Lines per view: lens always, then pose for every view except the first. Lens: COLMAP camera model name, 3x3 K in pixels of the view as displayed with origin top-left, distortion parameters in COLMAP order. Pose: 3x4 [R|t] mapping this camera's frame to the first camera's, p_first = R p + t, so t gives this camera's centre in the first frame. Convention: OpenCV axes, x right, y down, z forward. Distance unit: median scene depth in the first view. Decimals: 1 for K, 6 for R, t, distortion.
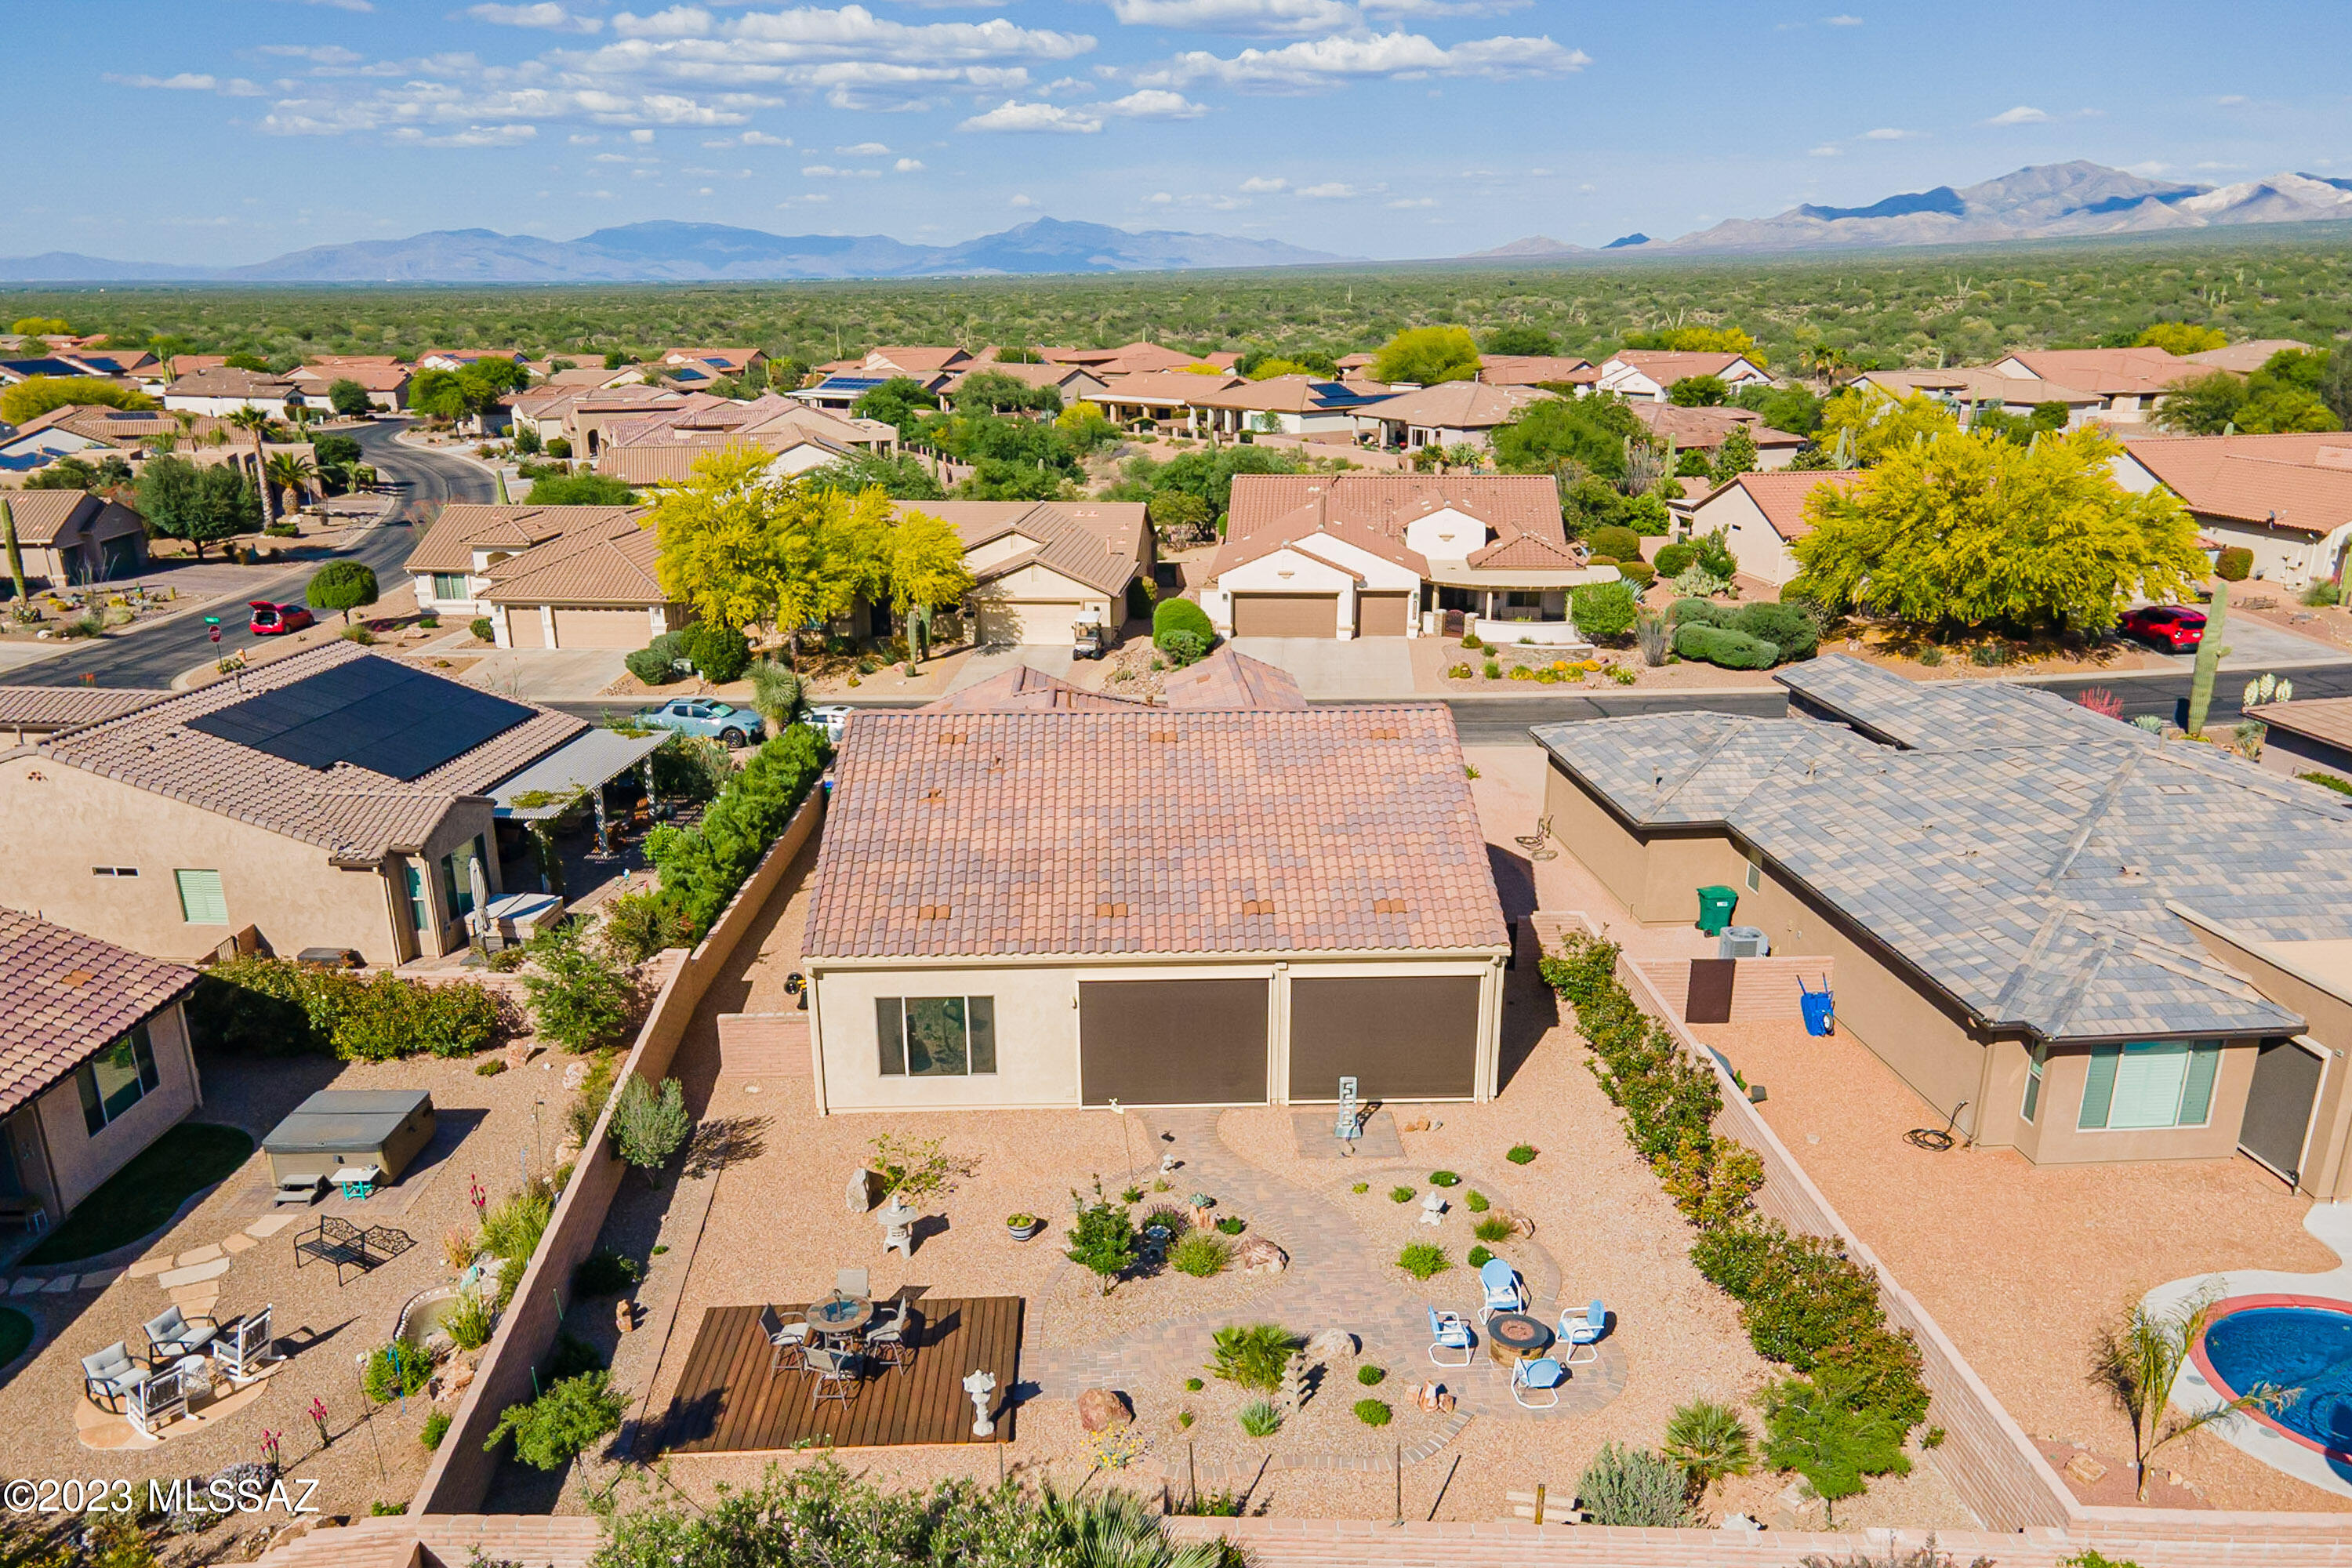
lens RADIAL K [[1650.8, 0, 1176.0], [0, 1650.8, 784.0], [0, 0, 1]] dist [0.028954, -0.002737]
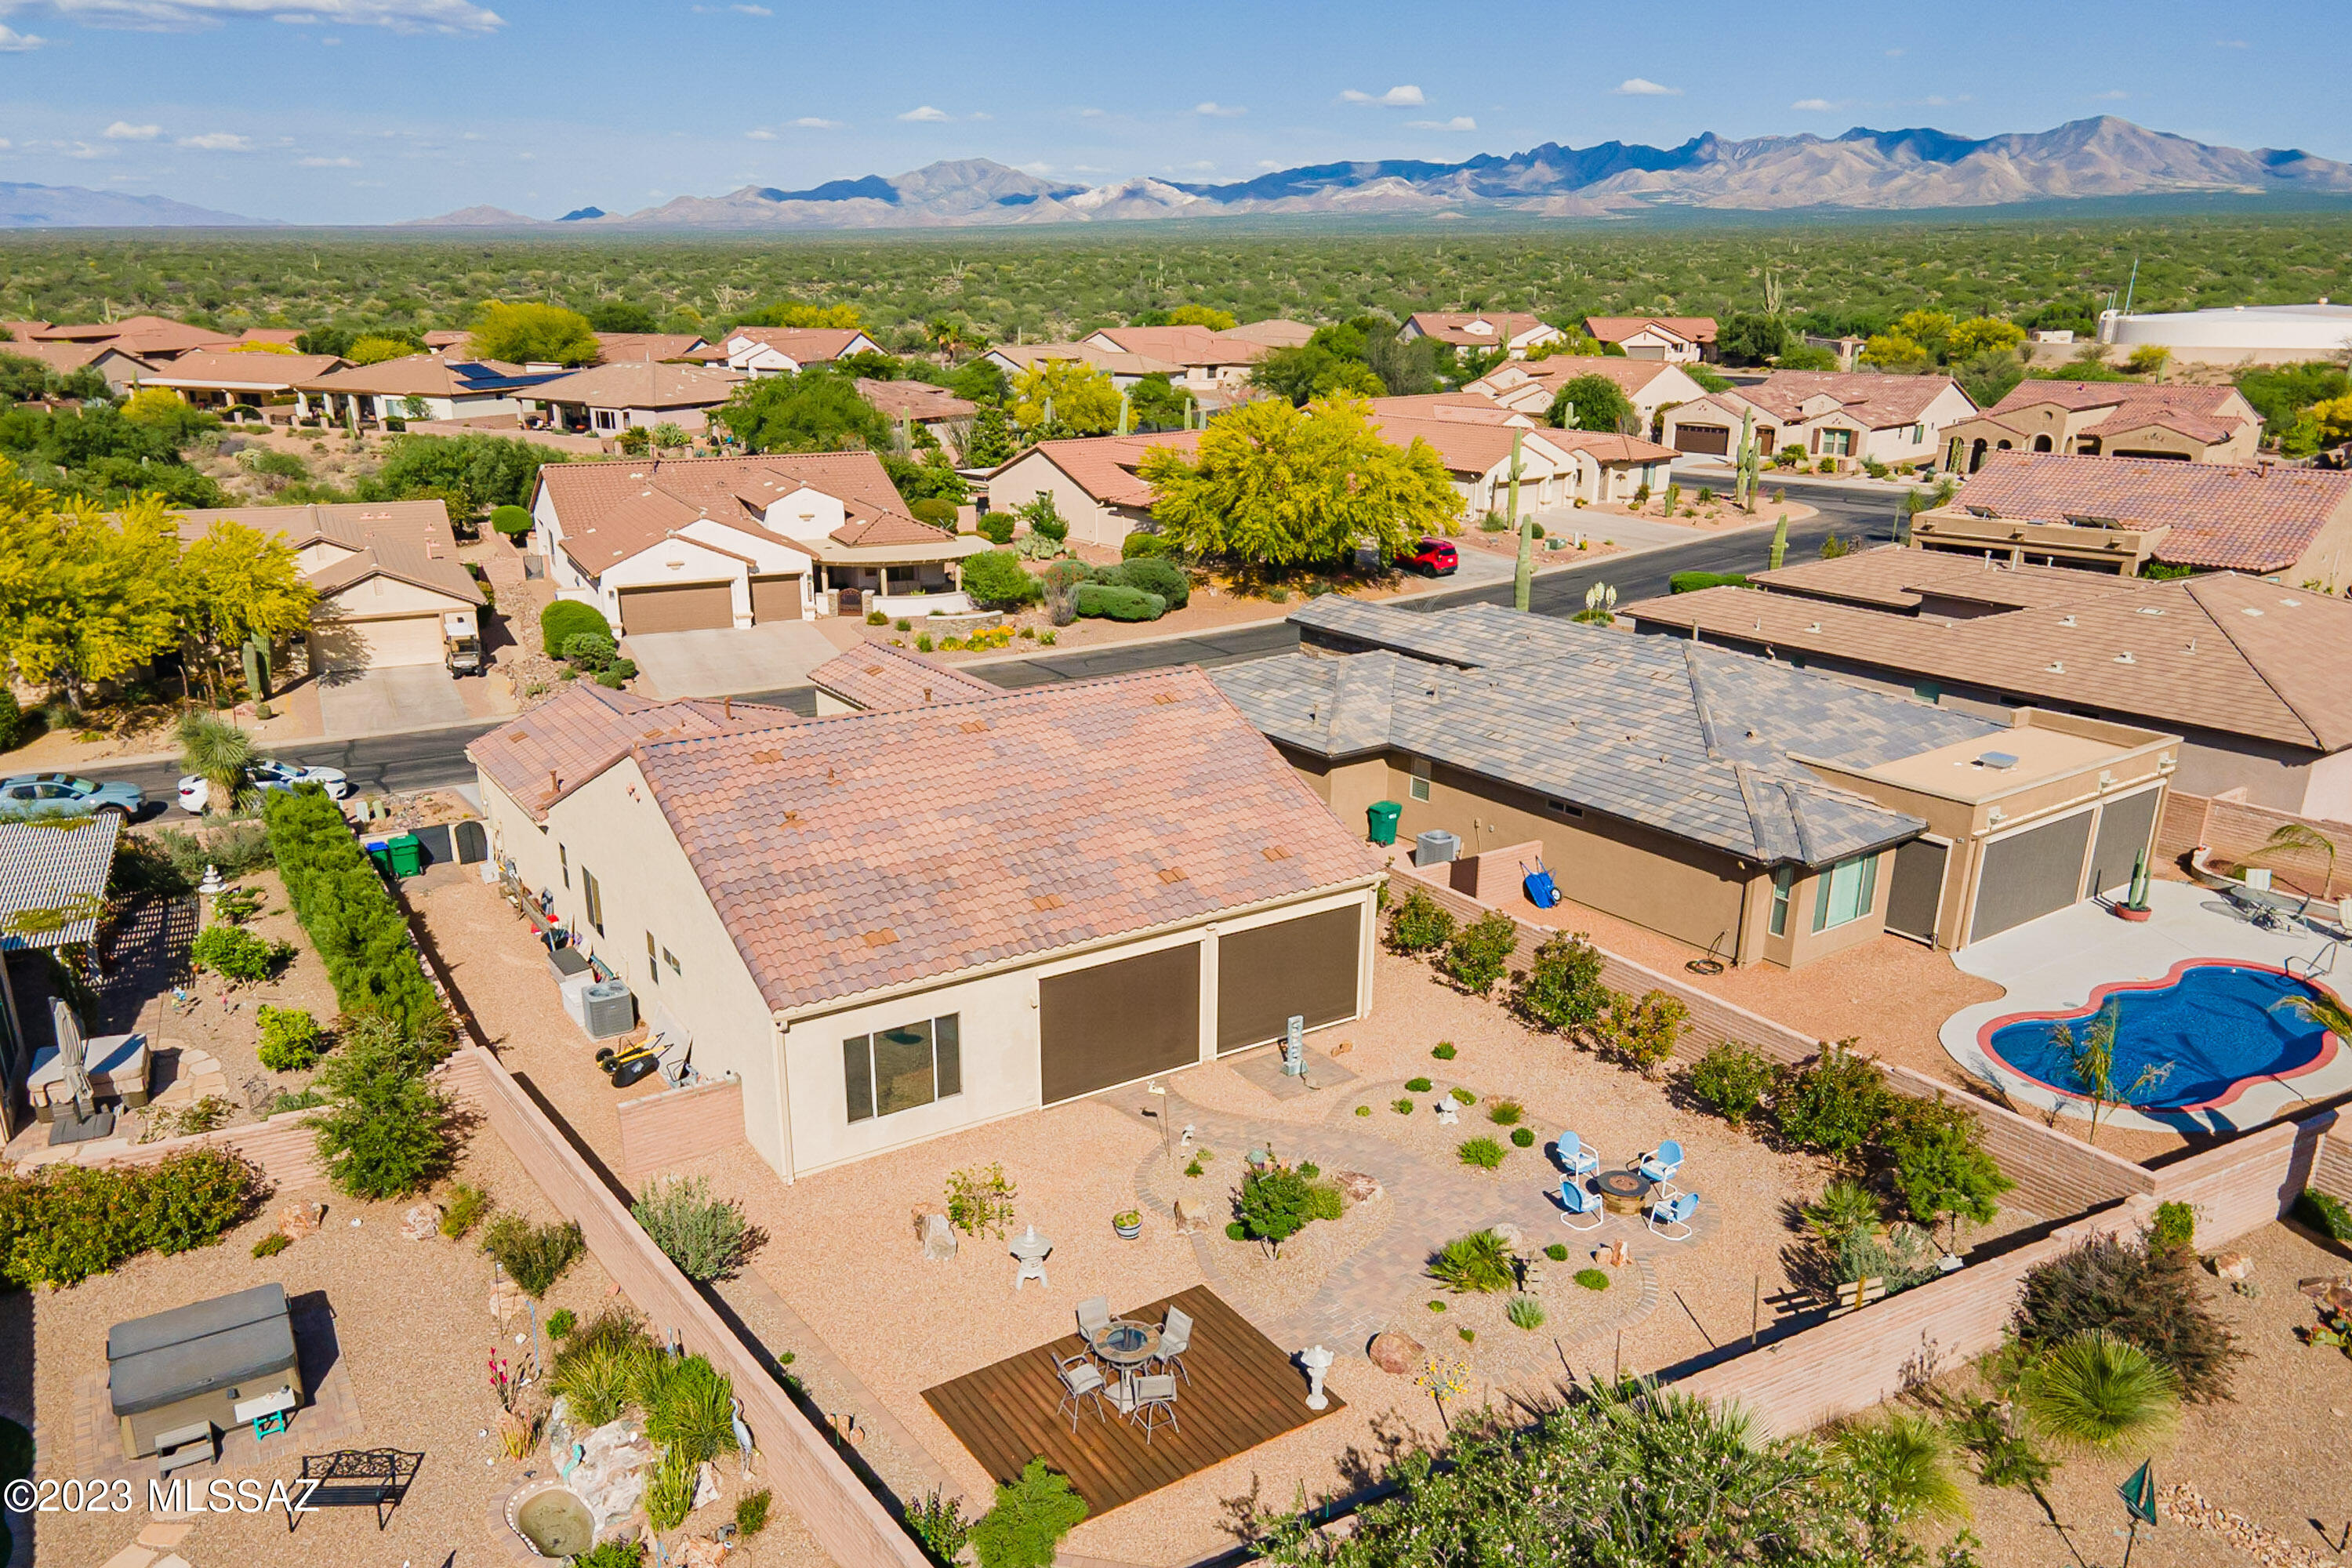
lens RADIAL K [[1642.4, 0, 1176.0], [0, 1642.4, 784.0], [0, 0, 1]] dist [0.019911, 0.002758]
pose [[0.865383, -0.139571, 0.481282, -0.268368], [0.132549, 0.989976, 0.048760, -0.019057], [-0.483263, 0.021597, 0.875209, 0.067866]]
